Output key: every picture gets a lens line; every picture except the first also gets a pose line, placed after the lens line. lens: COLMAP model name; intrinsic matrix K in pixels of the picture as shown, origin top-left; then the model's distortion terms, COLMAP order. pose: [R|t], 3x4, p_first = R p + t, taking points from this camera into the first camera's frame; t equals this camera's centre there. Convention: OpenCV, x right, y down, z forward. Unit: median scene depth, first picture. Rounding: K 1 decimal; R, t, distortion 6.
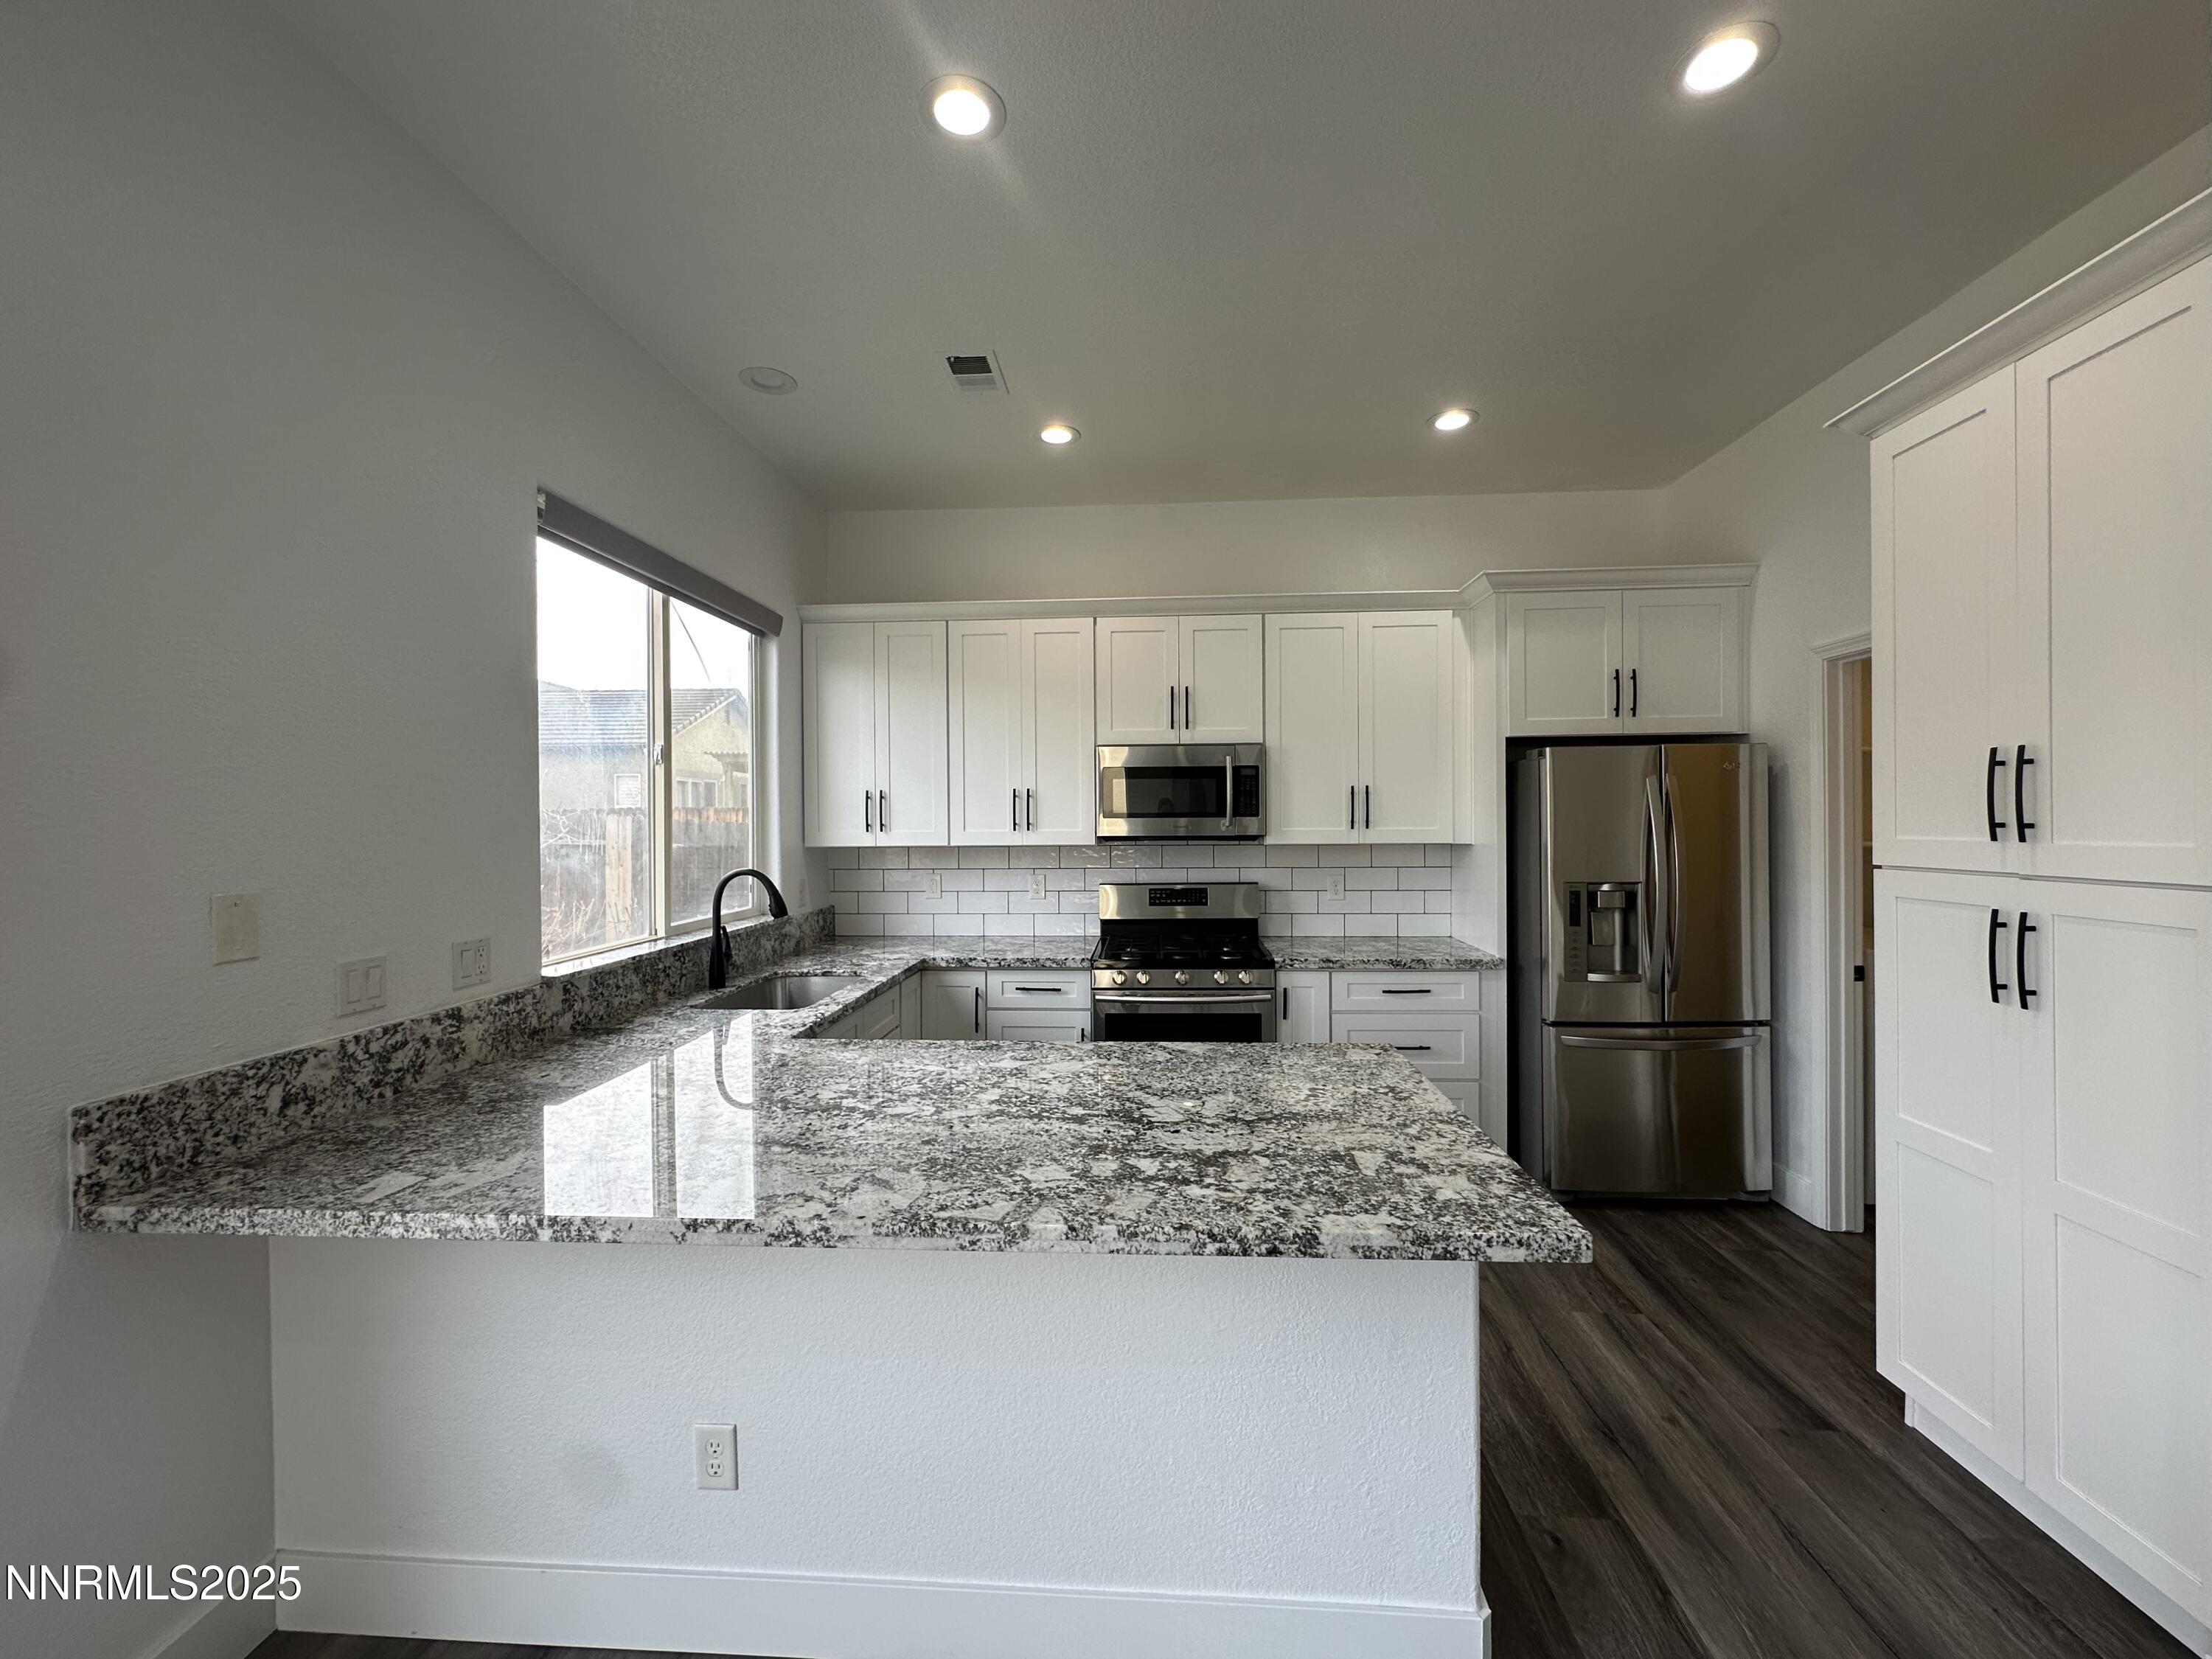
lens RADIAL K [[880.6, 0, 1112.4], [0, 880.6, 828.3], [0, 0, 1]] dist [-0.000632, 0.000231]
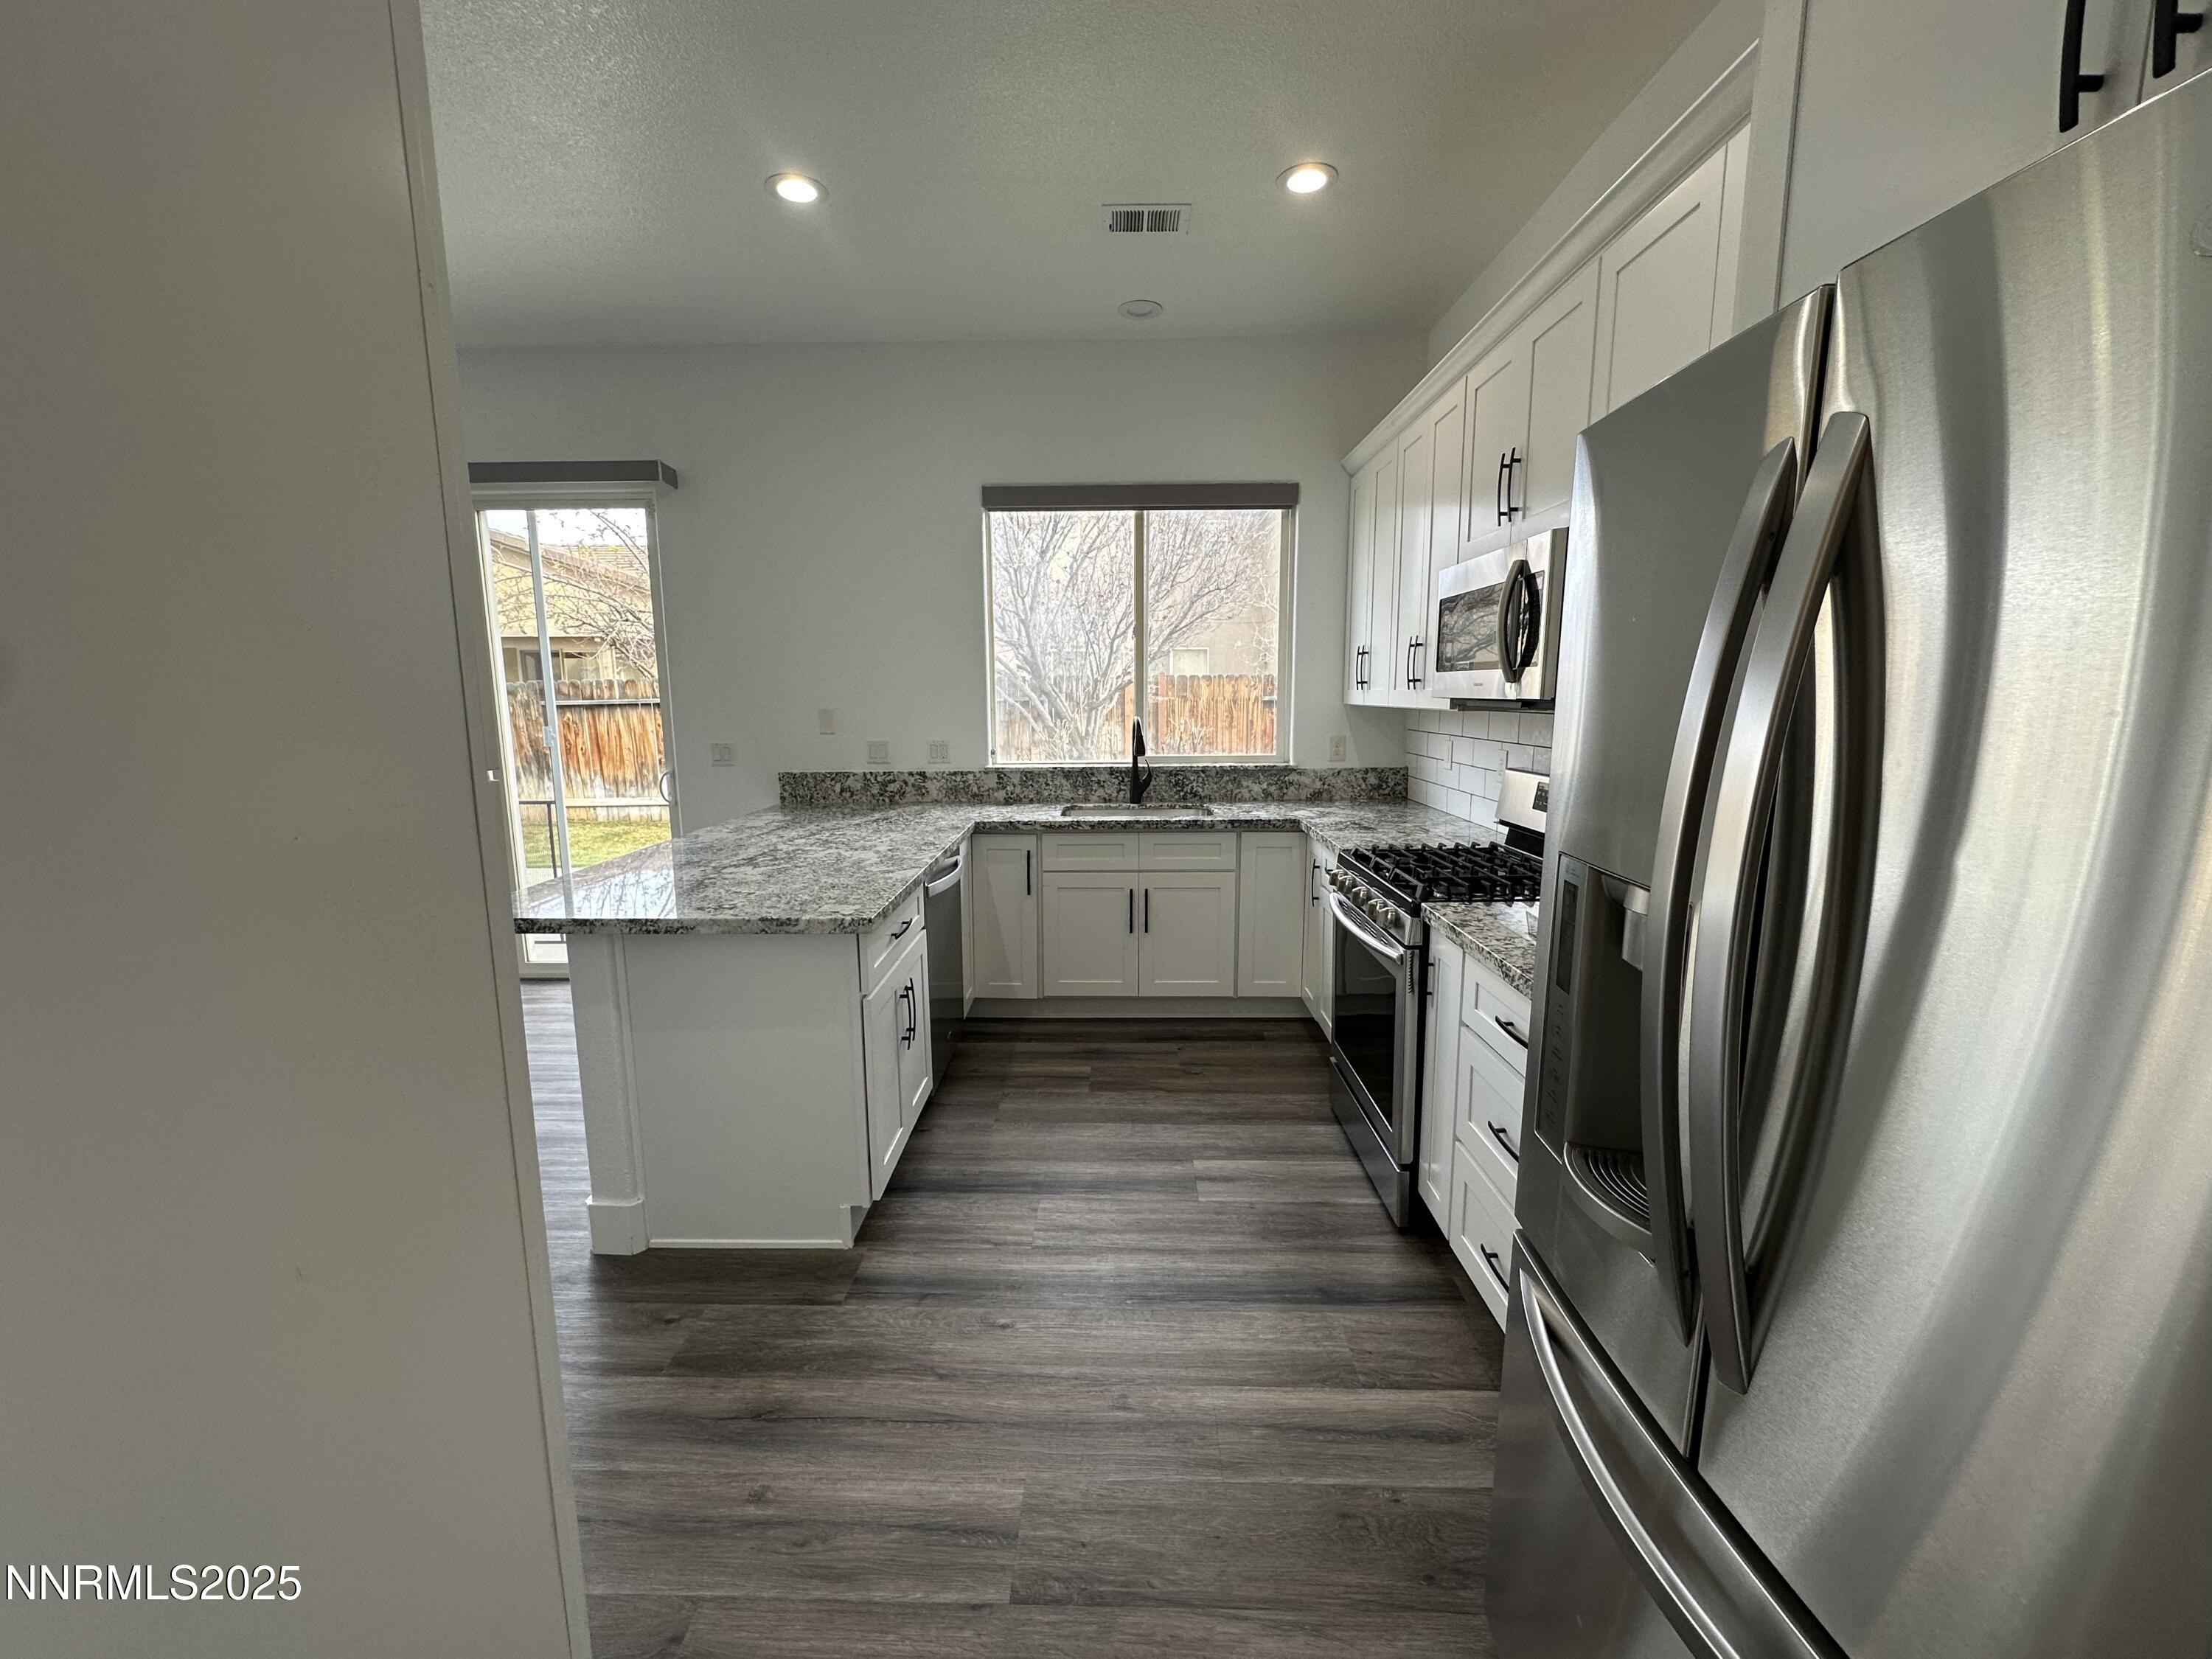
lens RADIAL K [[880.6, 0, 1100.0], [0, 880.6, 820.6], [0, 0, 1]] dist [-0.000632, 0.000231]
pose [[0.041643, 0.153136, -0.987327, 1.345273], [-0.002512, 0.988197, 0.153165, -0.003288], [0.999129, -0.003898, 0.041536, 1.310522]]
